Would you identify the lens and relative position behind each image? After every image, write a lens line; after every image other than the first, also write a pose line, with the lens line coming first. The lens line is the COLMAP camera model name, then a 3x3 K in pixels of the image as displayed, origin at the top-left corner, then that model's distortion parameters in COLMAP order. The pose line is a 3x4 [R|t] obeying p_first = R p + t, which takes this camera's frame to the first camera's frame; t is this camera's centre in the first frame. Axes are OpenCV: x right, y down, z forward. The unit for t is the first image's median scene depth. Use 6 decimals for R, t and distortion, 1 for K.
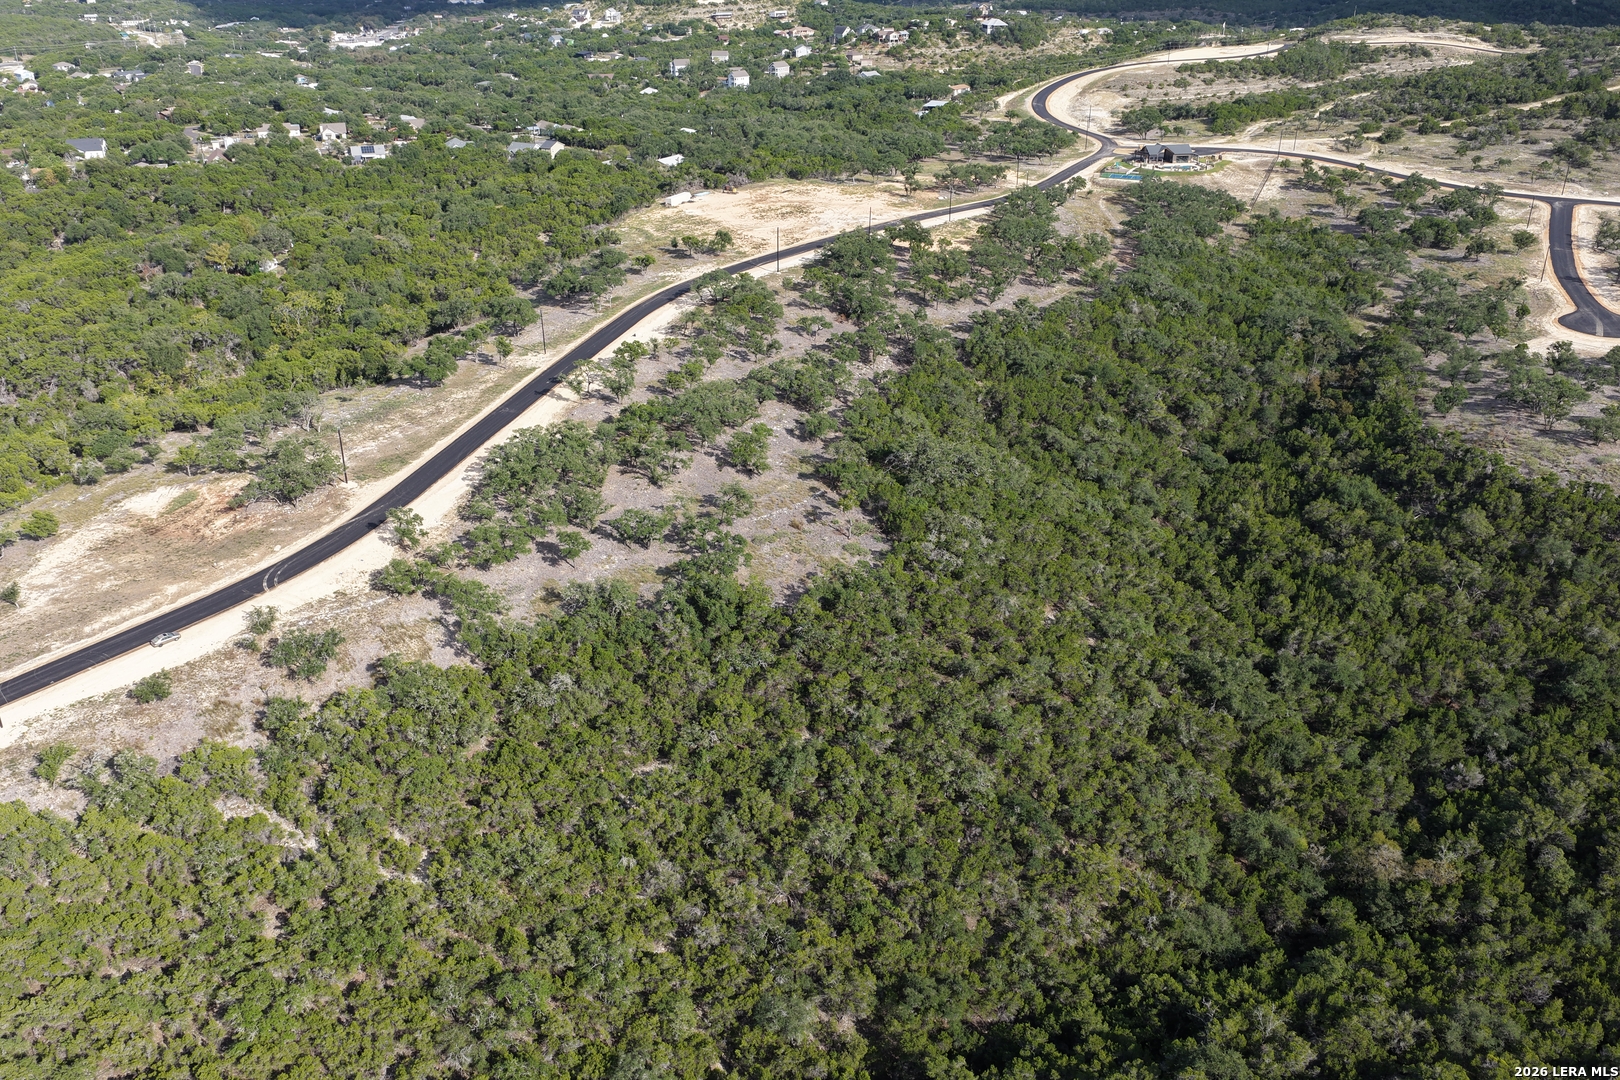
lens RADIAL K [[1348.4, 0, 810.1], [0, 1348.4, 539.4], [0, 0, 1]] dist [-0.028103, 0.057570]
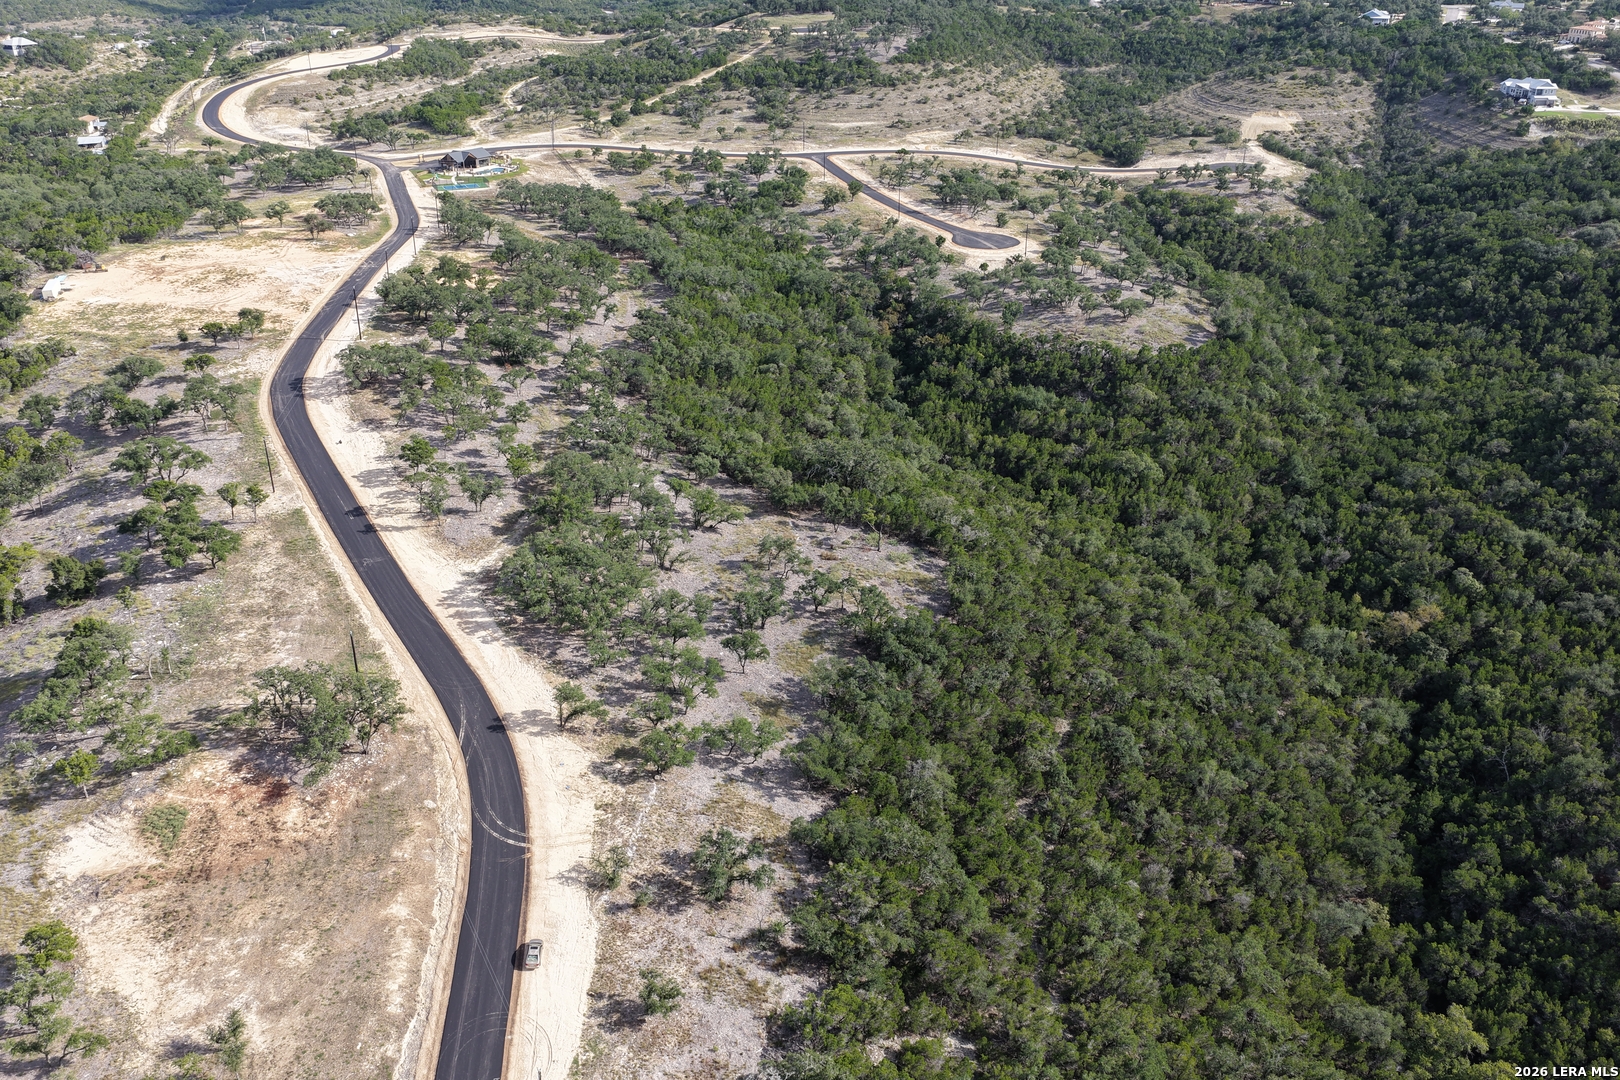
lens RADIAL K [[1348.4, 0, 810.9], [0, 1348.4, 539.1], [0, 0, 1]] dist [-0.028103, 0.057570]
pose [[0.681440, -0.307914, 0.663949, -0.316306], [0.307371, 0.943712, 0.122190, -0.069846], [-0.664201, 0.120813, 0.737727, 0.143940]]
